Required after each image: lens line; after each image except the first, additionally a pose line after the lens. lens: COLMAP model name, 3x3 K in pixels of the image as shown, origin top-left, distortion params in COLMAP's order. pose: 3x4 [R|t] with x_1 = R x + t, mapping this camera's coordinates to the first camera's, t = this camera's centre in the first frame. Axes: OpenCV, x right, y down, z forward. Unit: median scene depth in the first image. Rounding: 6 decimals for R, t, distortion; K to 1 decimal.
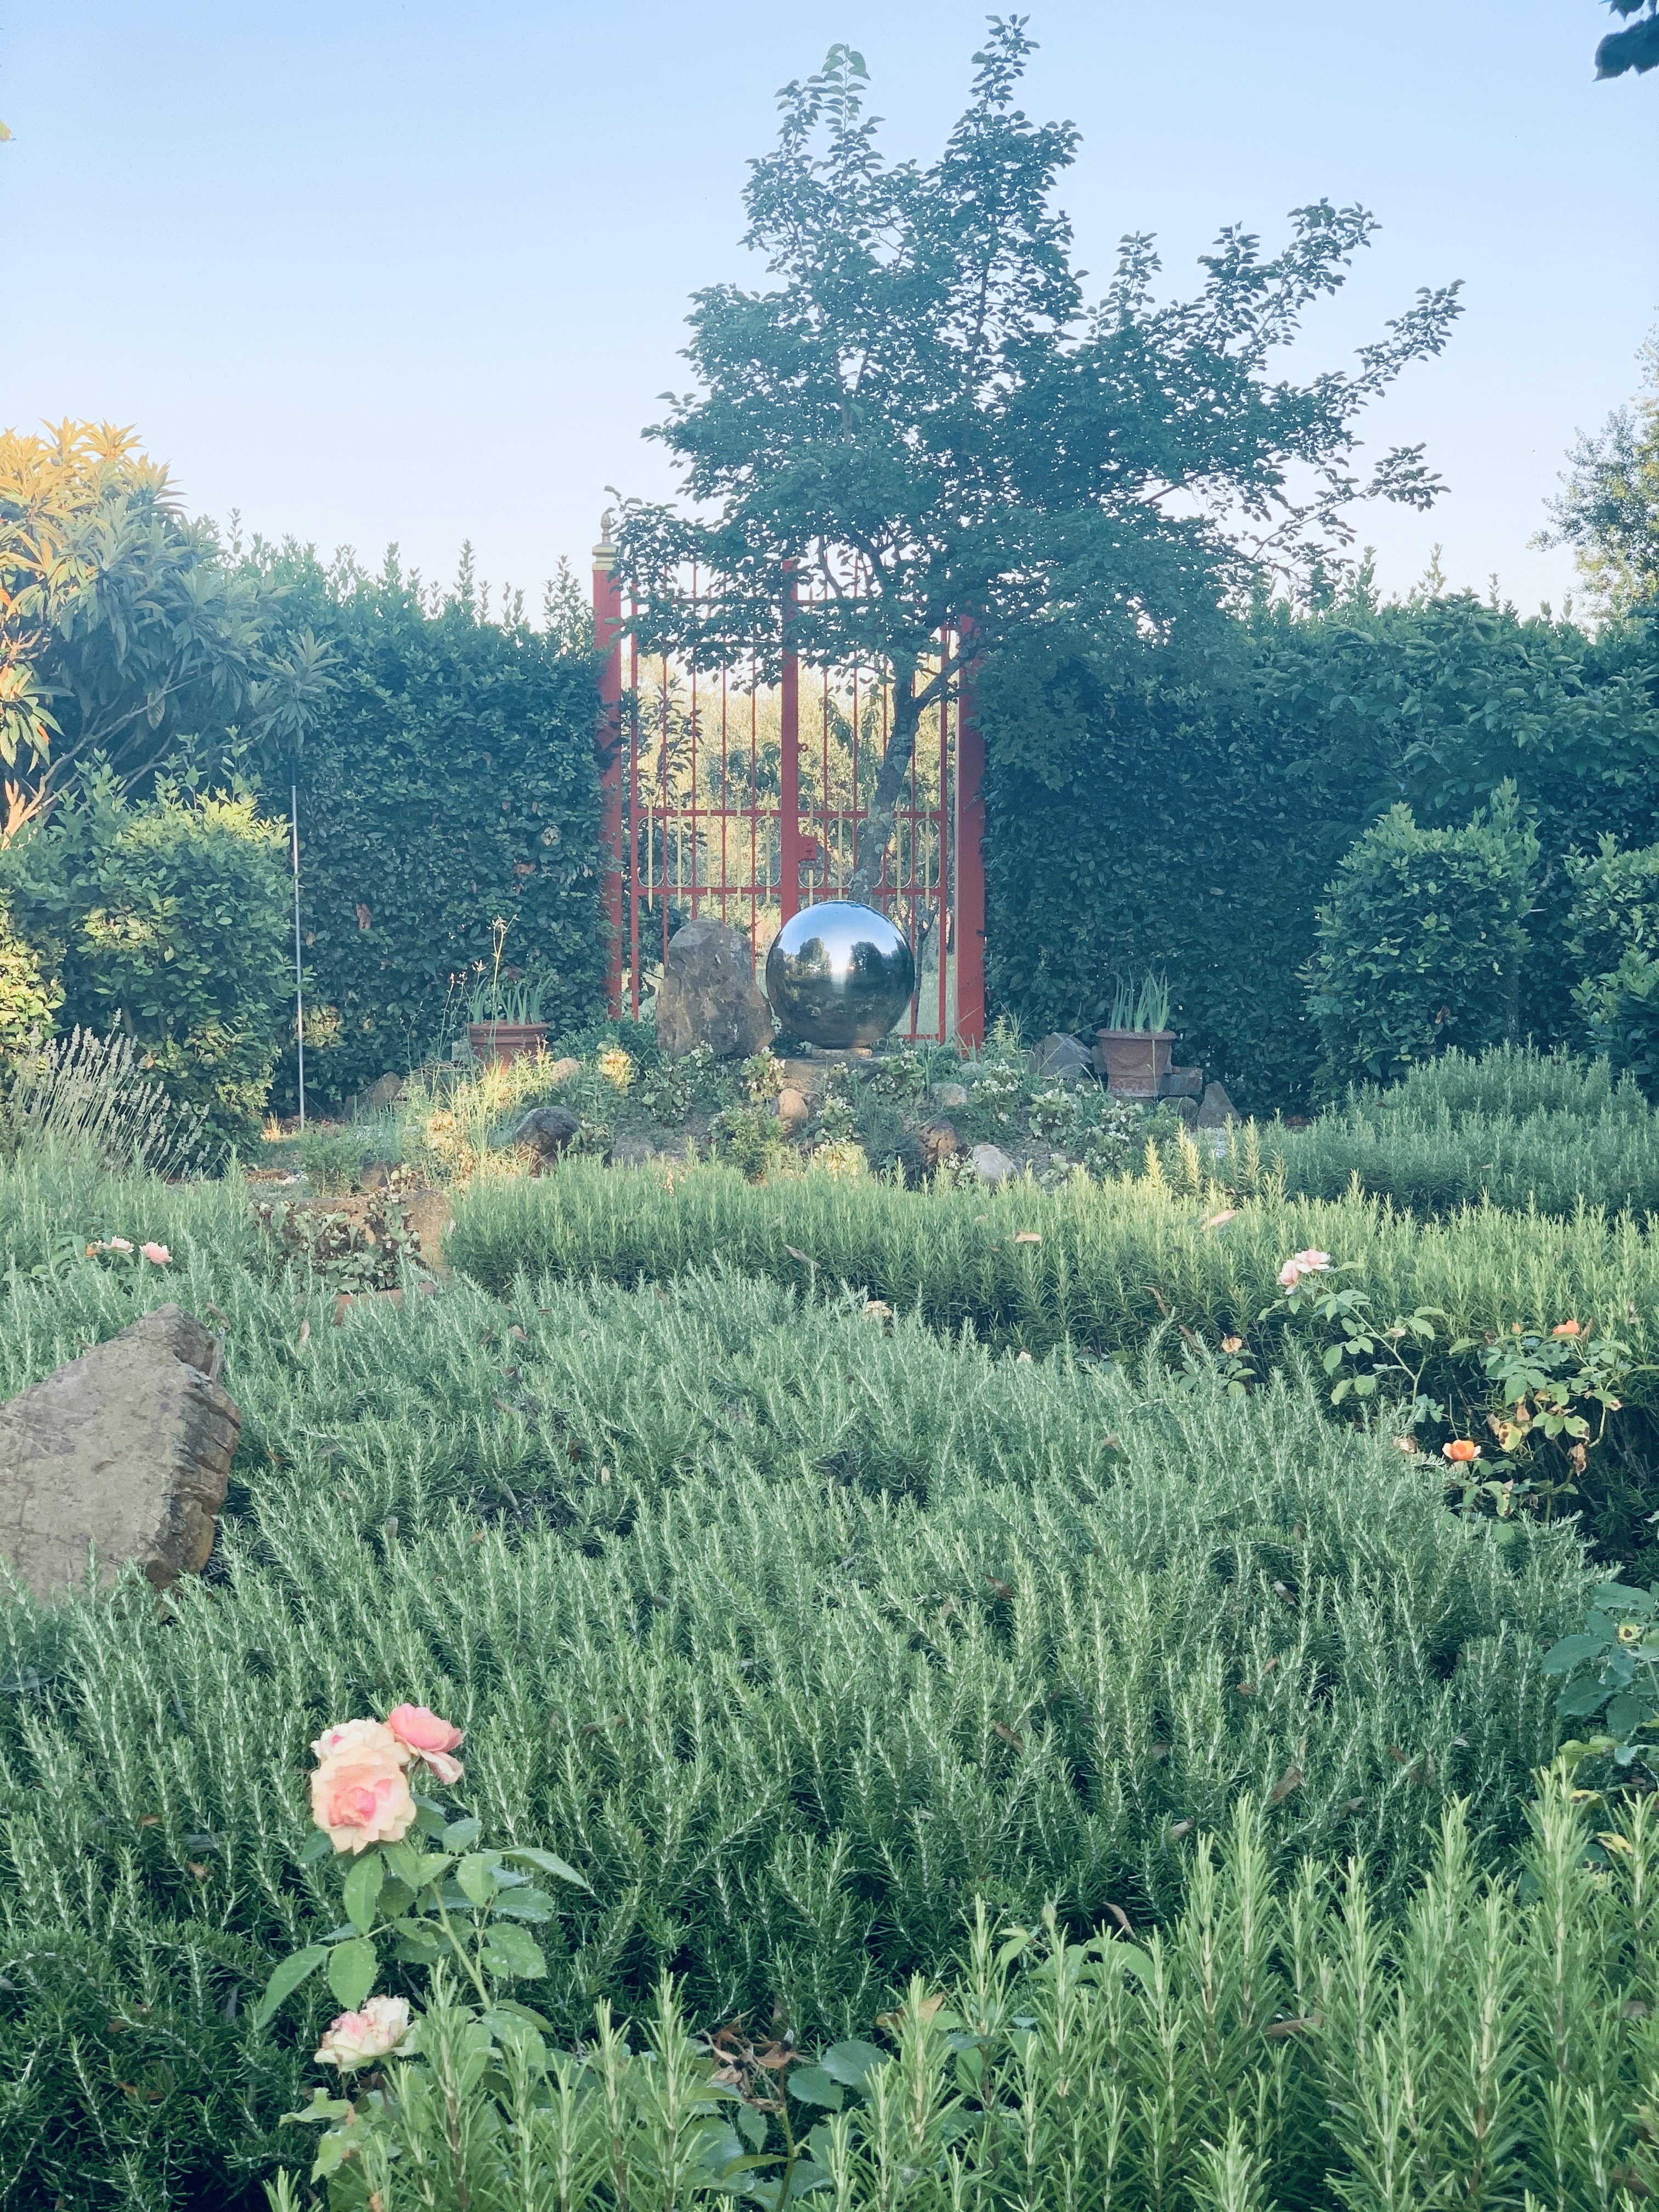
lens RADIAL K [[3338.5, 0, 830.1], [0, 3338.5, 1106.5], [0, 0, 1]] dist [0.022975, 0.000000]
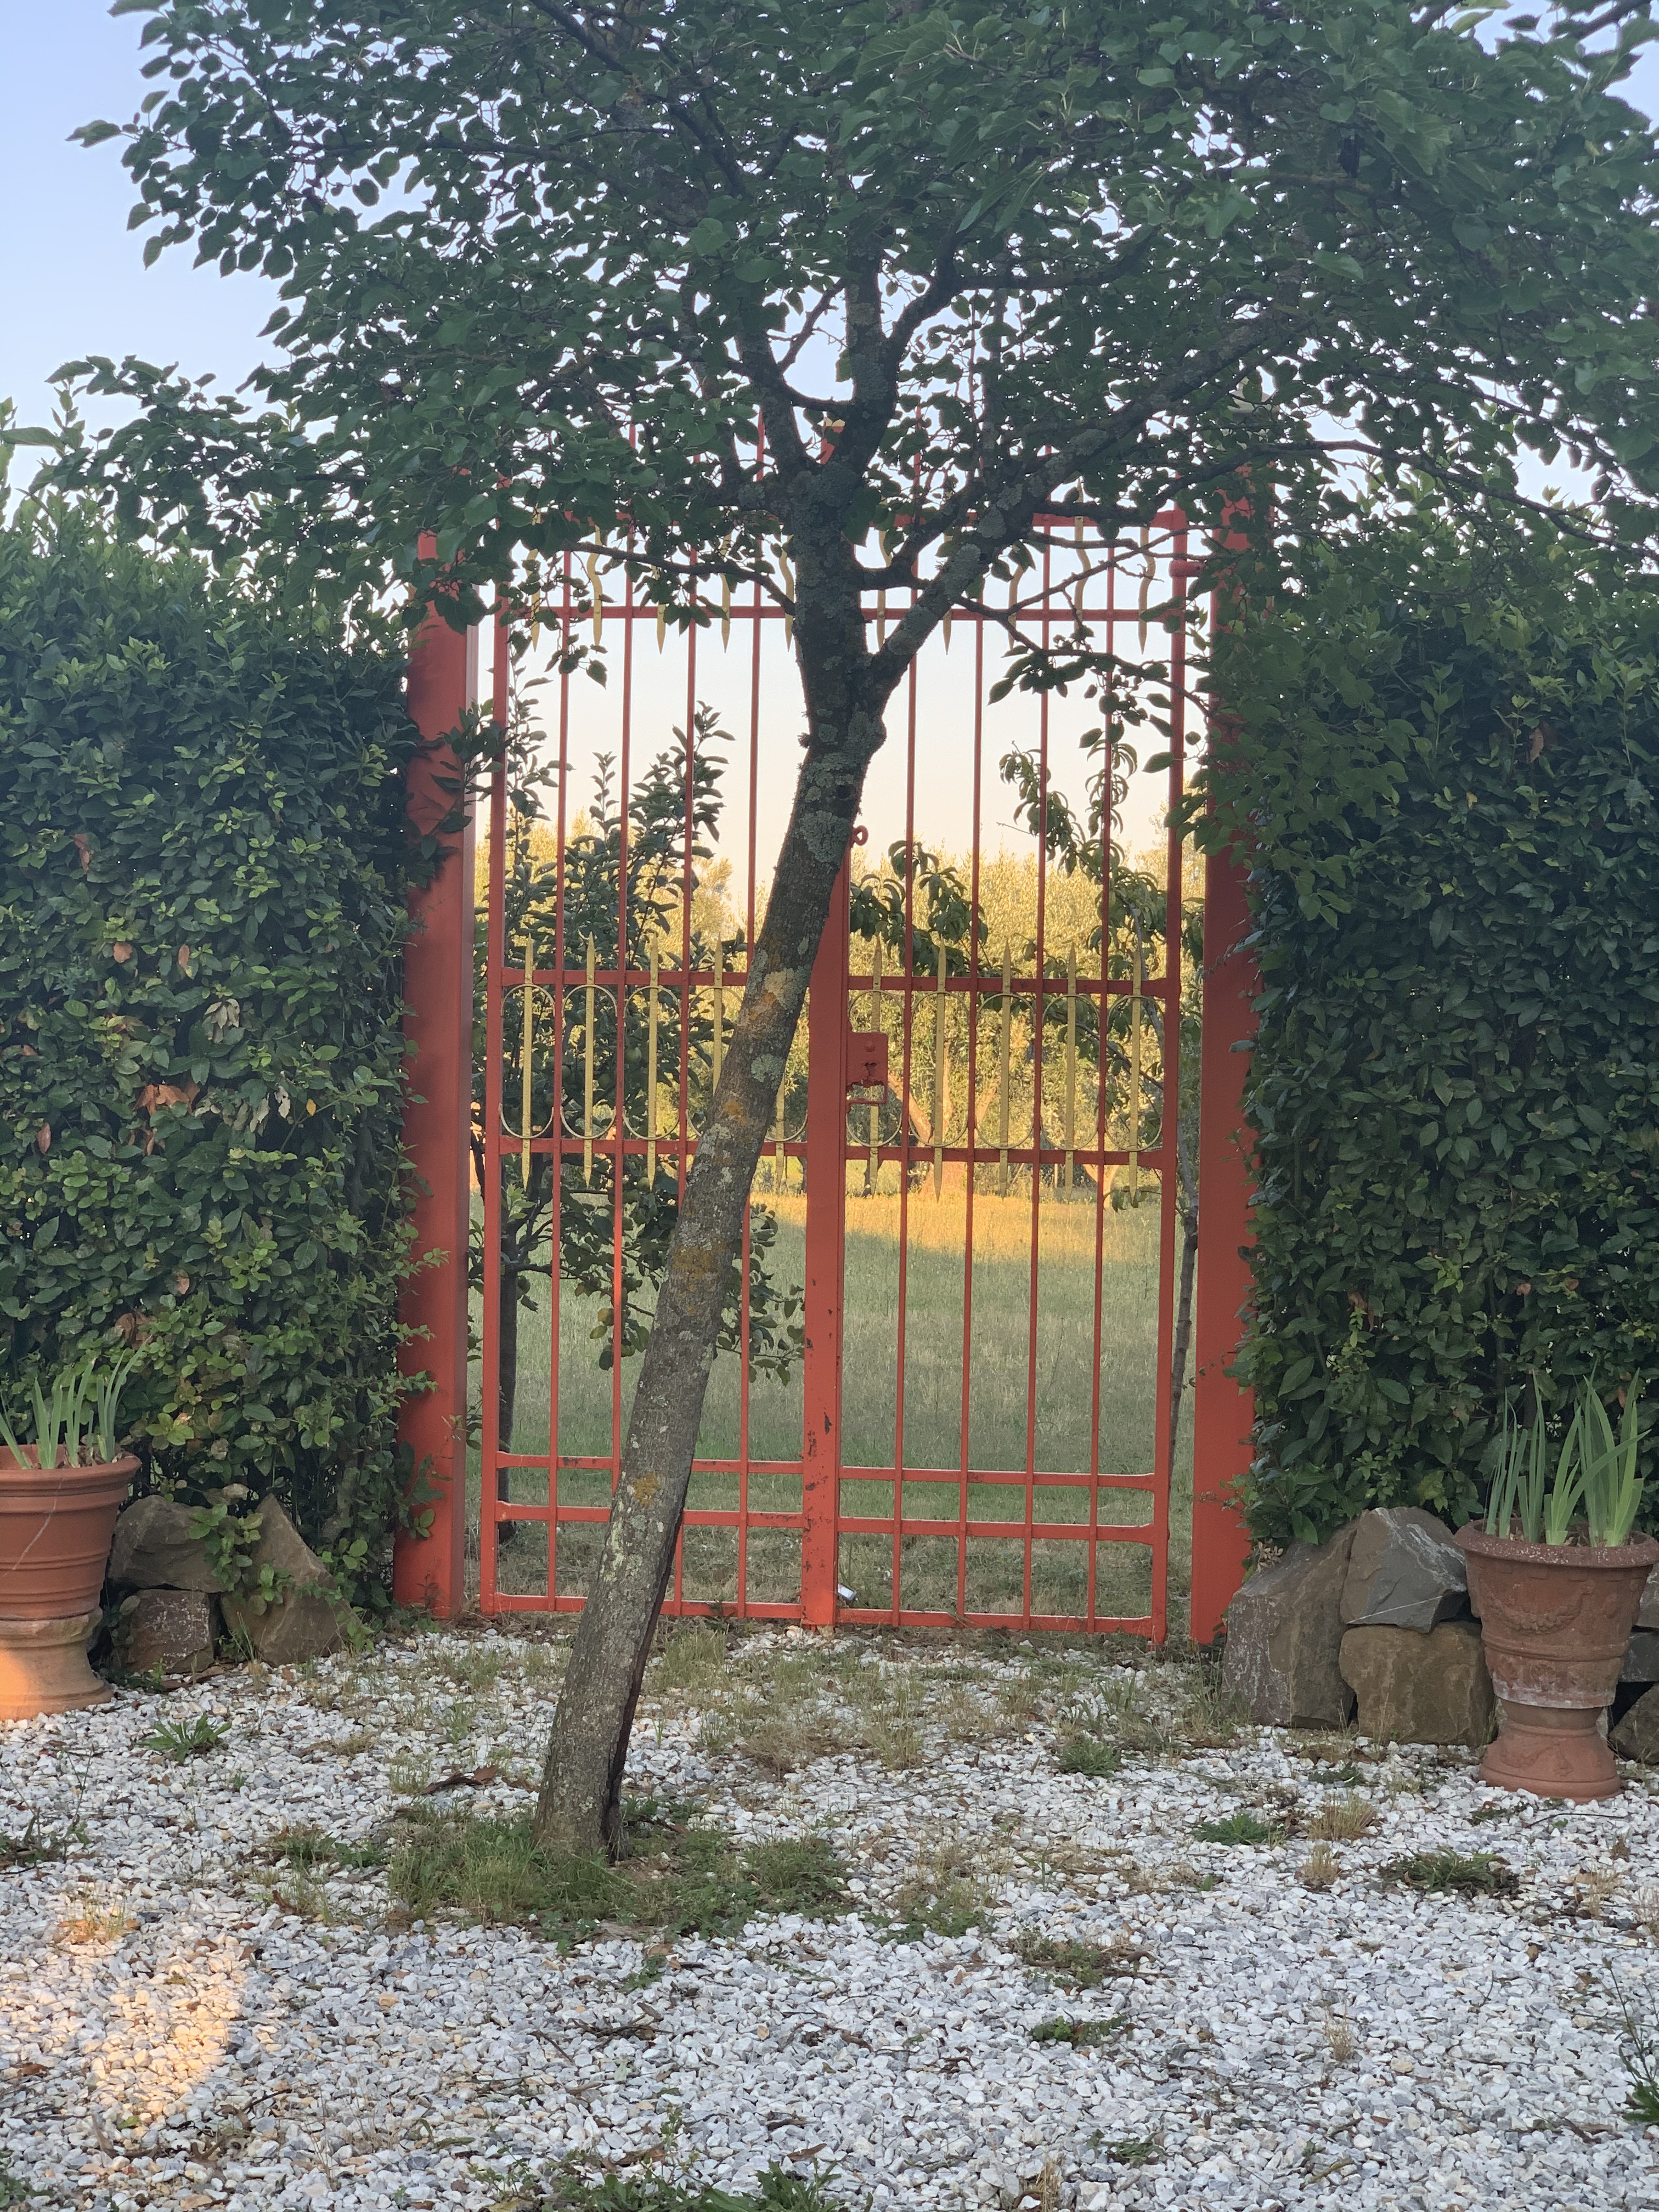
lens RADIAL K [[3338.5, 0, 828.0], [0, 3338.5, 1104.2], [0, 0, 1]] dist [0.022975, 0.000000]
pose [[0.975915, 0.017933, -0.217412, 0.091252], [-0.030175, 0.998132, -0.053119, -0.049085], [0.216054, 0.058400, 0.974633, 0.585755]]
